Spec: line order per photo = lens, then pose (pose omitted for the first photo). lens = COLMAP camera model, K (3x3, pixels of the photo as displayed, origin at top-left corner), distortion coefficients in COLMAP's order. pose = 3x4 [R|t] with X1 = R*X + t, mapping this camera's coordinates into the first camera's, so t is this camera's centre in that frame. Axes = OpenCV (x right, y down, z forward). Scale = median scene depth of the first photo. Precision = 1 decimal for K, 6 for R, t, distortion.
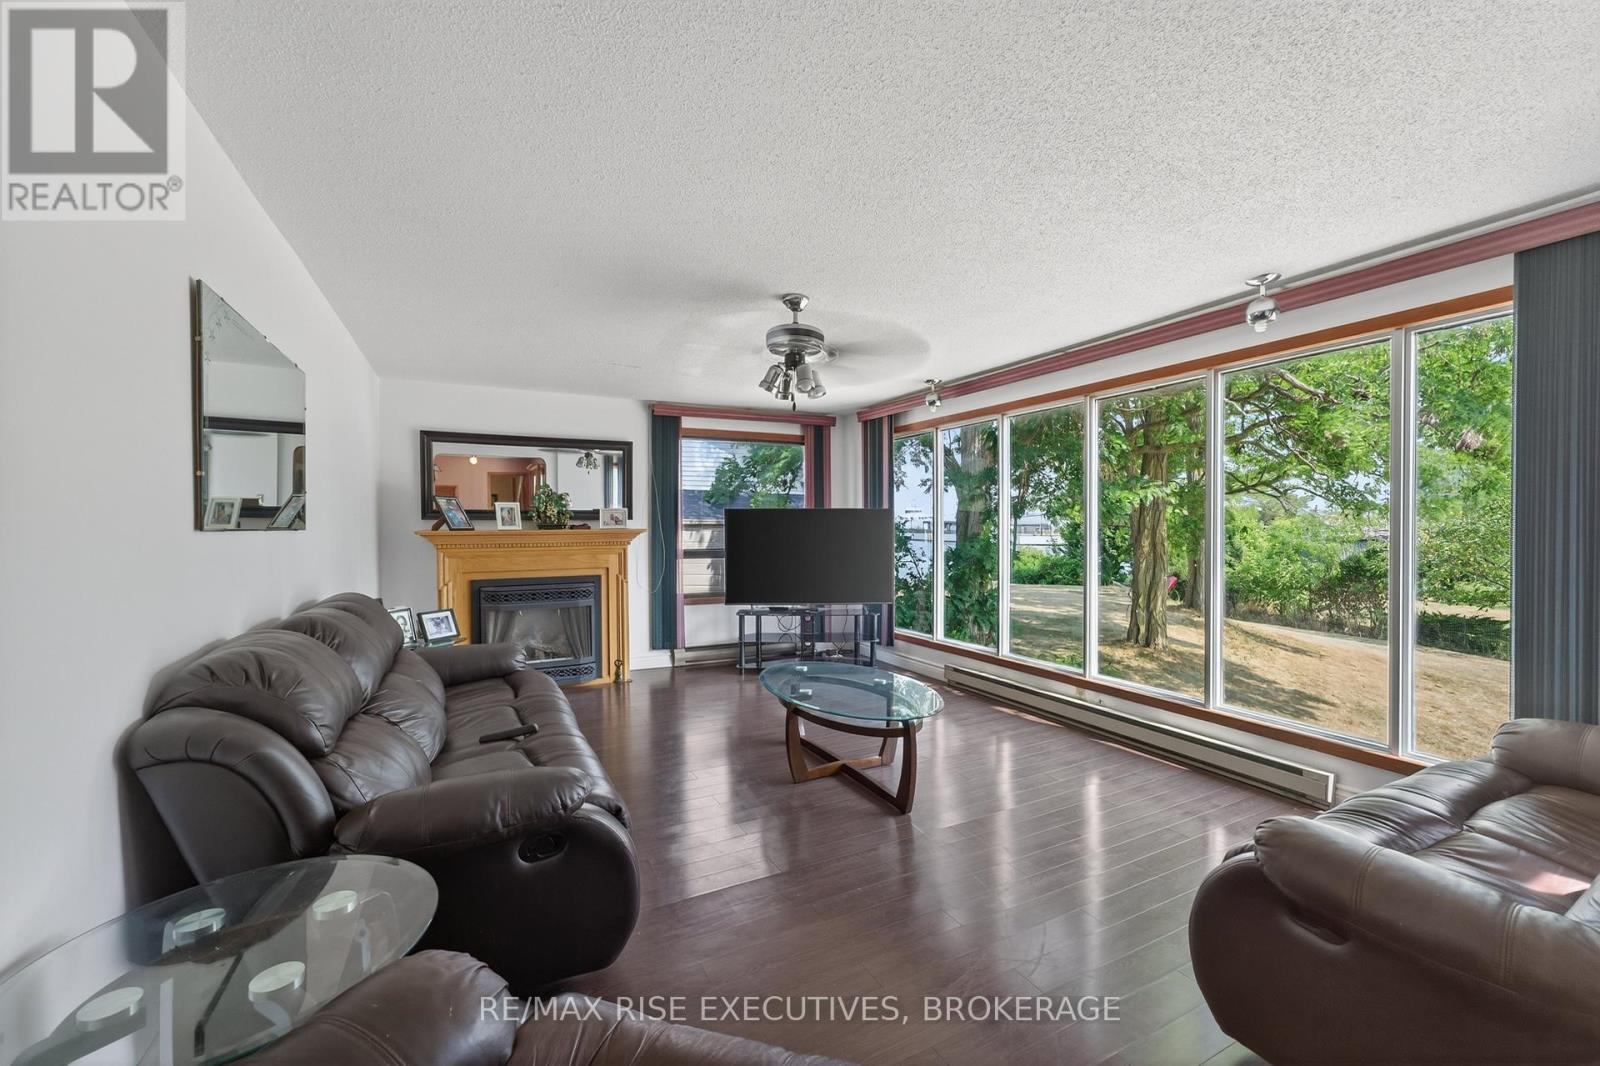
lens RADIAL K [[646.6, 0, 801.0], [0, 646.6, 526.0], [0, 0, 1]] dist [0.001180, 0.000103]
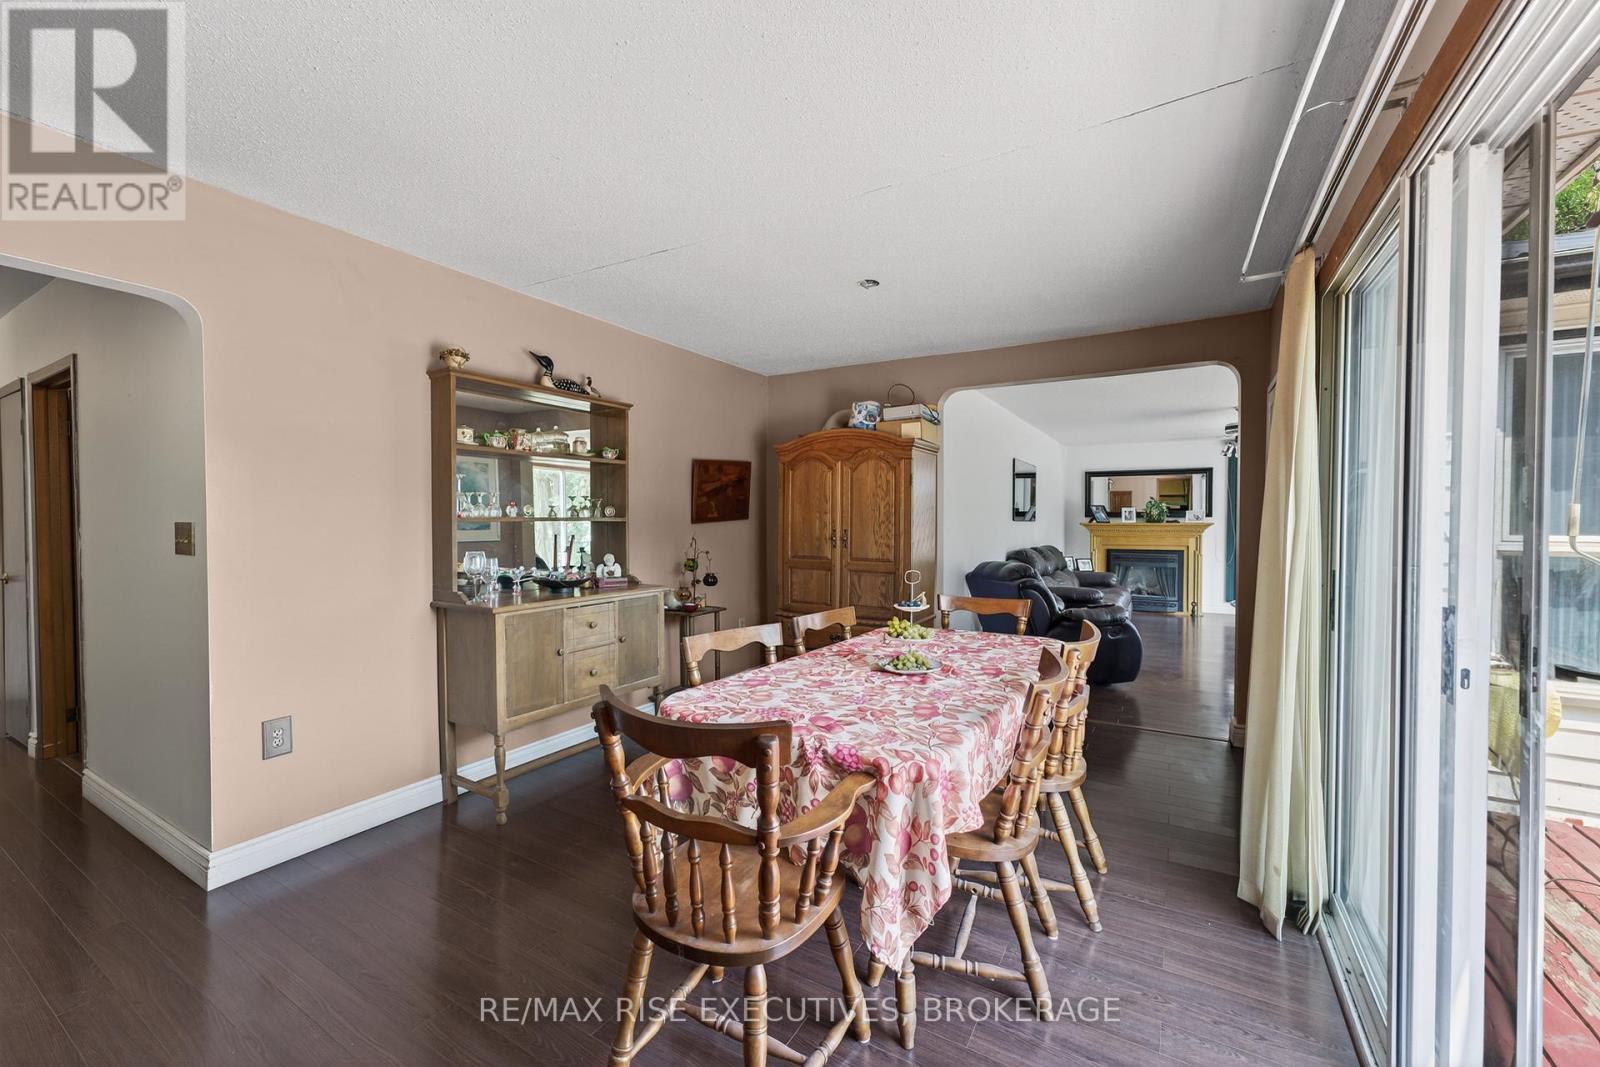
lens RADIAL K [[649.4, 0, 794.3], [0, 649.4, 527.9], [0, 0, 1]] dist [-0.015251, 0.000019]
pose [[0.519961, 0.013109, -0.854090, 0.563115], [-0.005037, 0.999912, 0.012280, 0.002209], [0.854175, -0.002083, 0.519981, -0.691270]]
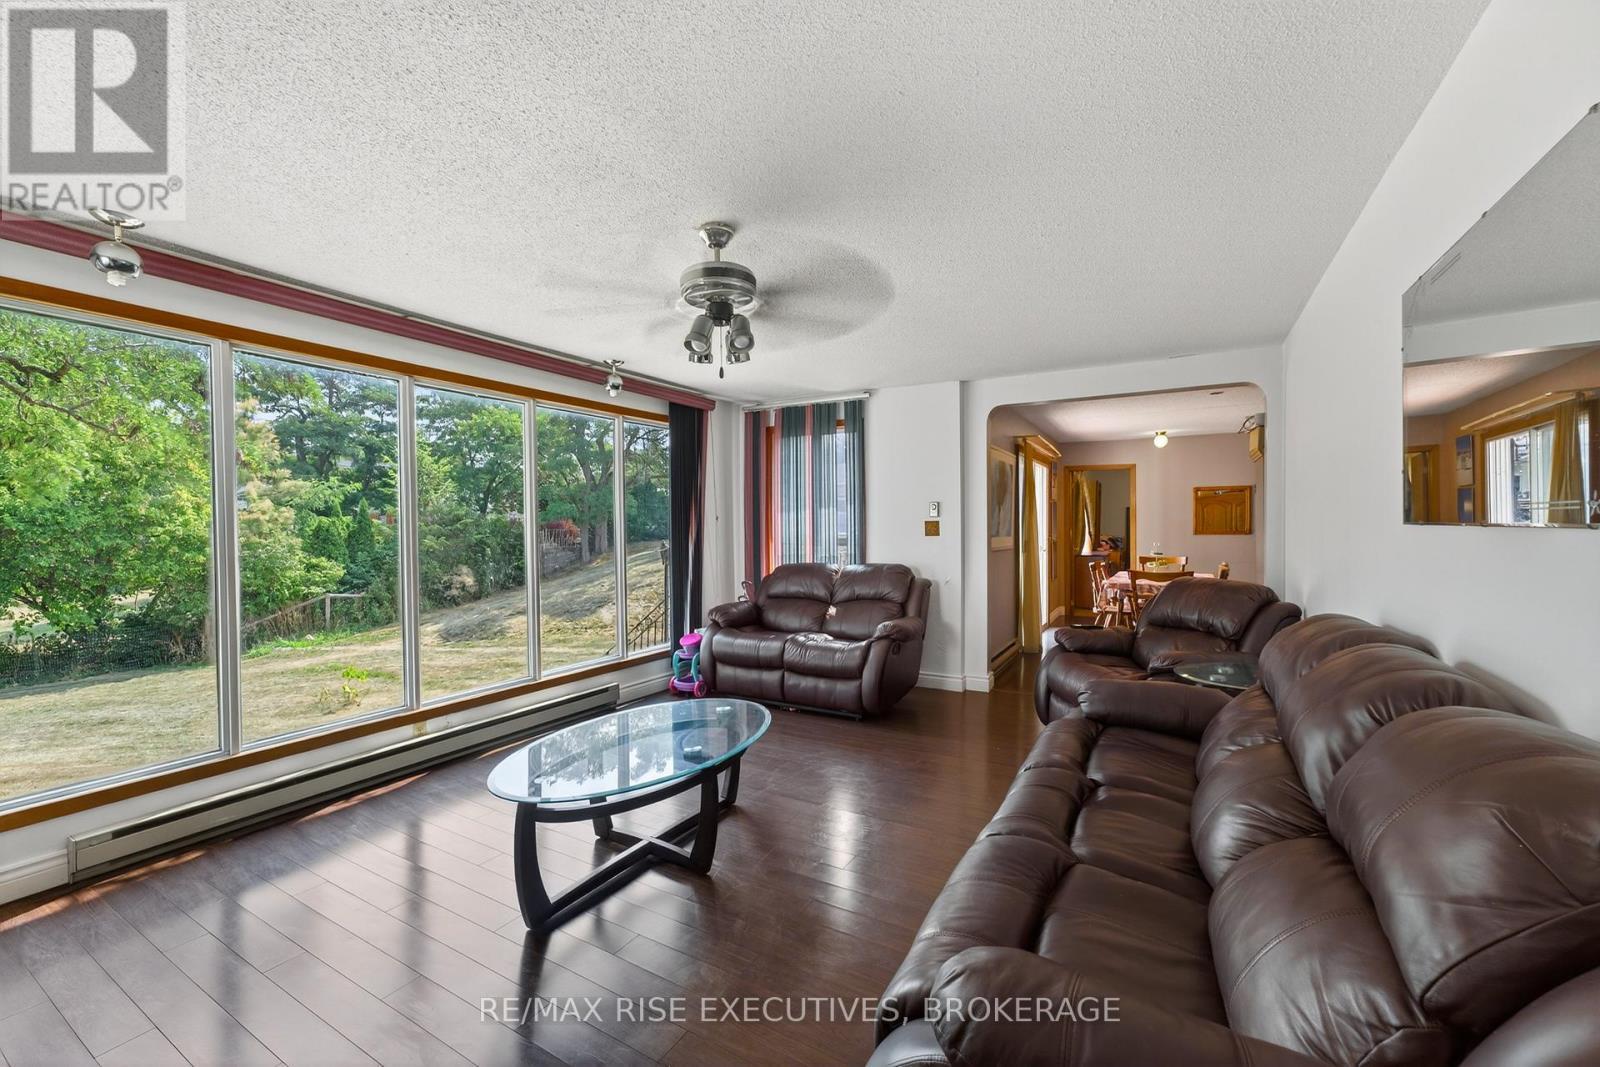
lens RADIAL K [[649.4, 0, 794.3], [0, 649.4, 527.9], [0, 0, 1]] dist [-0.015251, 0.000019]
pose [[-0.538699, -0.000630, 0.842498, -0.778506], [0.009129, 0.999937, 0.006584, -0.007276], [-0.842449, 0.011238, -0.538659, 1.491137]]
